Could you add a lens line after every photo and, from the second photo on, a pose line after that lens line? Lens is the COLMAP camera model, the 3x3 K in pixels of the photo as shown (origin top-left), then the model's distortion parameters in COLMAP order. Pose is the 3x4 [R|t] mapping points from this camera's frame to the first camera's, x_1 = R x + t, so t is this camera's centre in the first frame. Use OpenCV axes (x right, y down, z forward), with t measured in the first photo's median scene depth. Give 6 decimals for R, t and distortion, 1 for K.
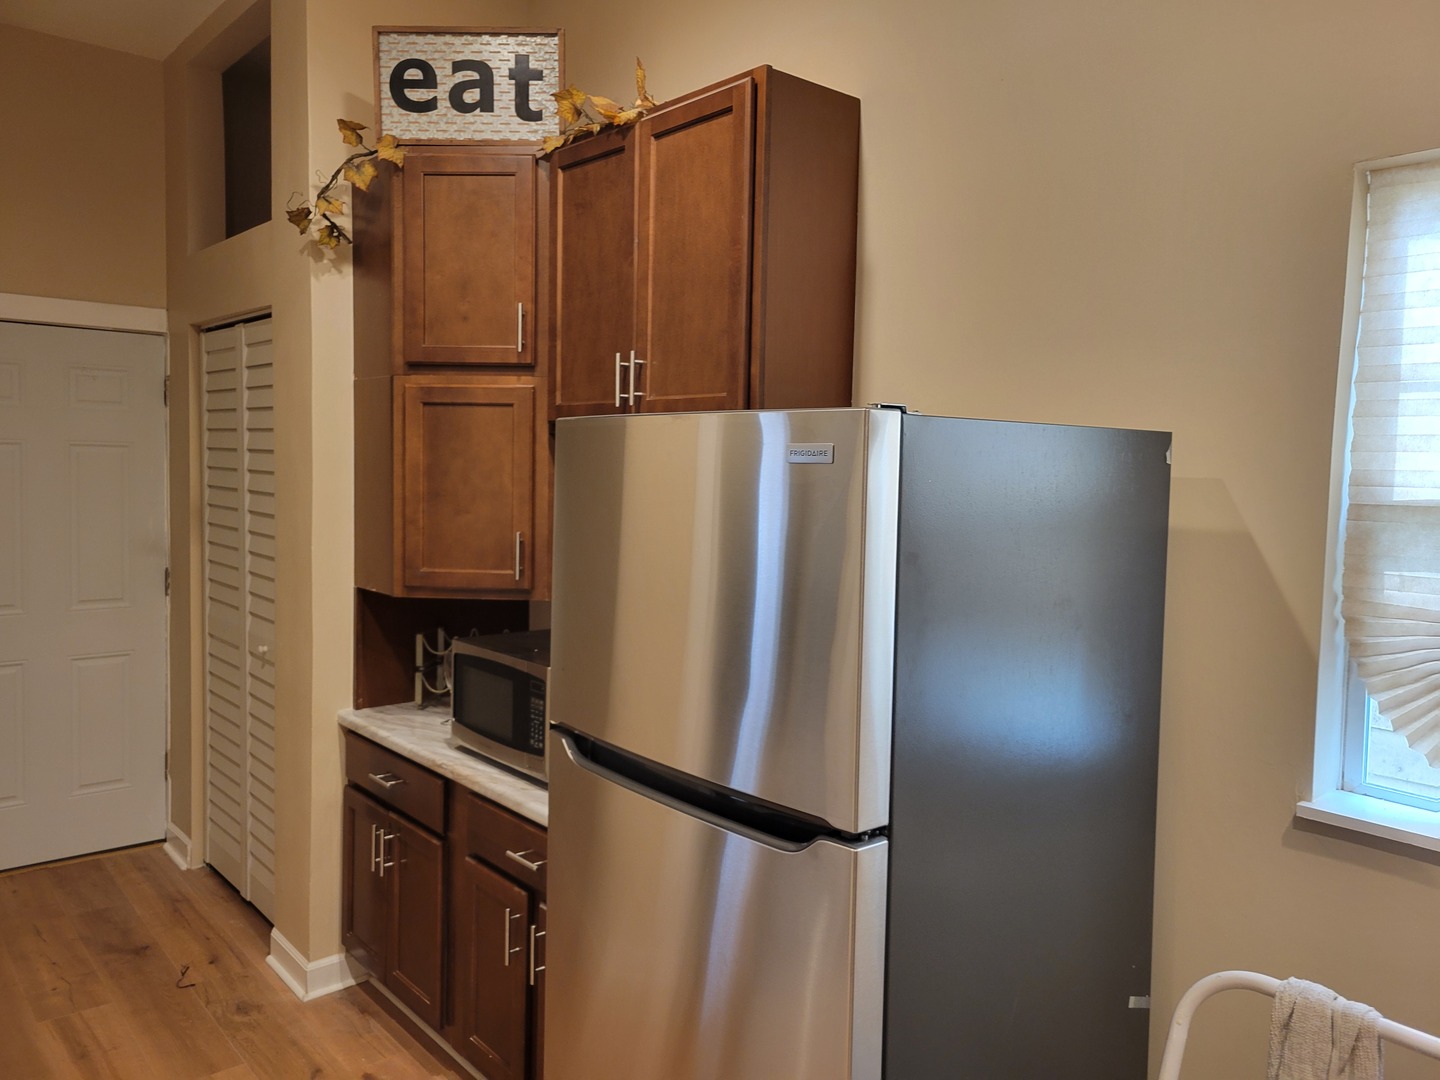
lens RADIAL K [[1094.9, 0, 720.6], [0, 1094.9, 530.3], [0, 0, 1]] dist [0.005095, 0.002046]
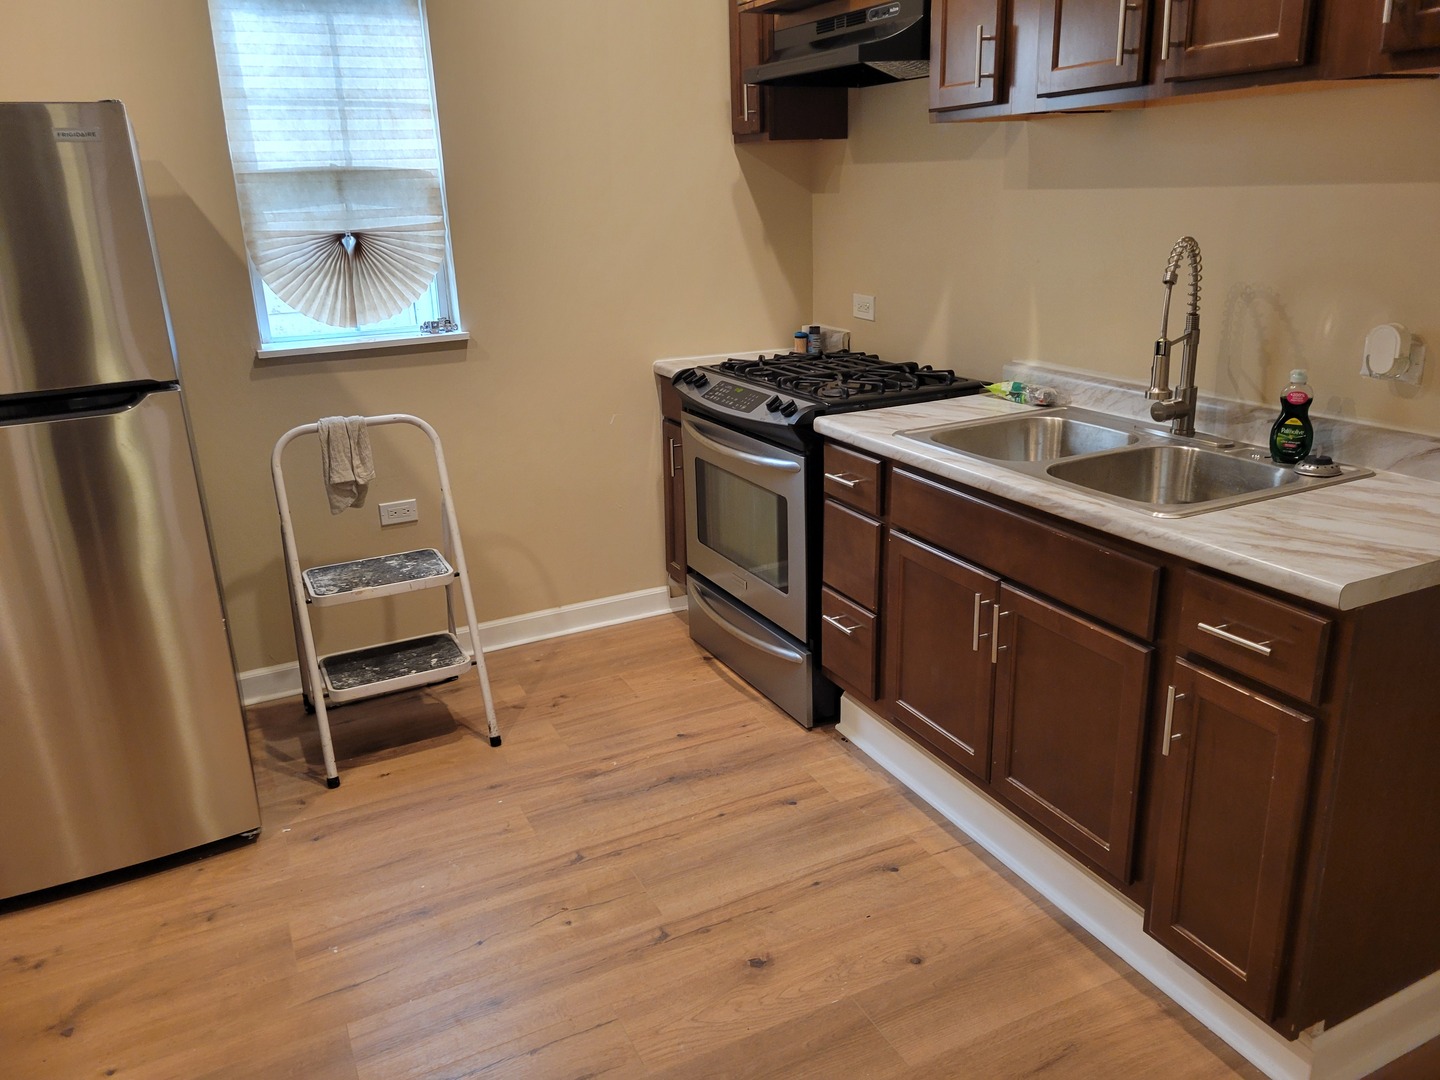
lens RADIAL K [[1094.9, 0, 717.6], [0, 1094.9, 539.1], [0, 0, 1]] dist [0.005095, 0.002046]
pose [[0.252247, -0.328575, 0.910170, -1.026712], [0.098034, 0.944424, 0.313771, 0.053910], [-0.962684, 0.010079, 0.270439, -0.195968]]
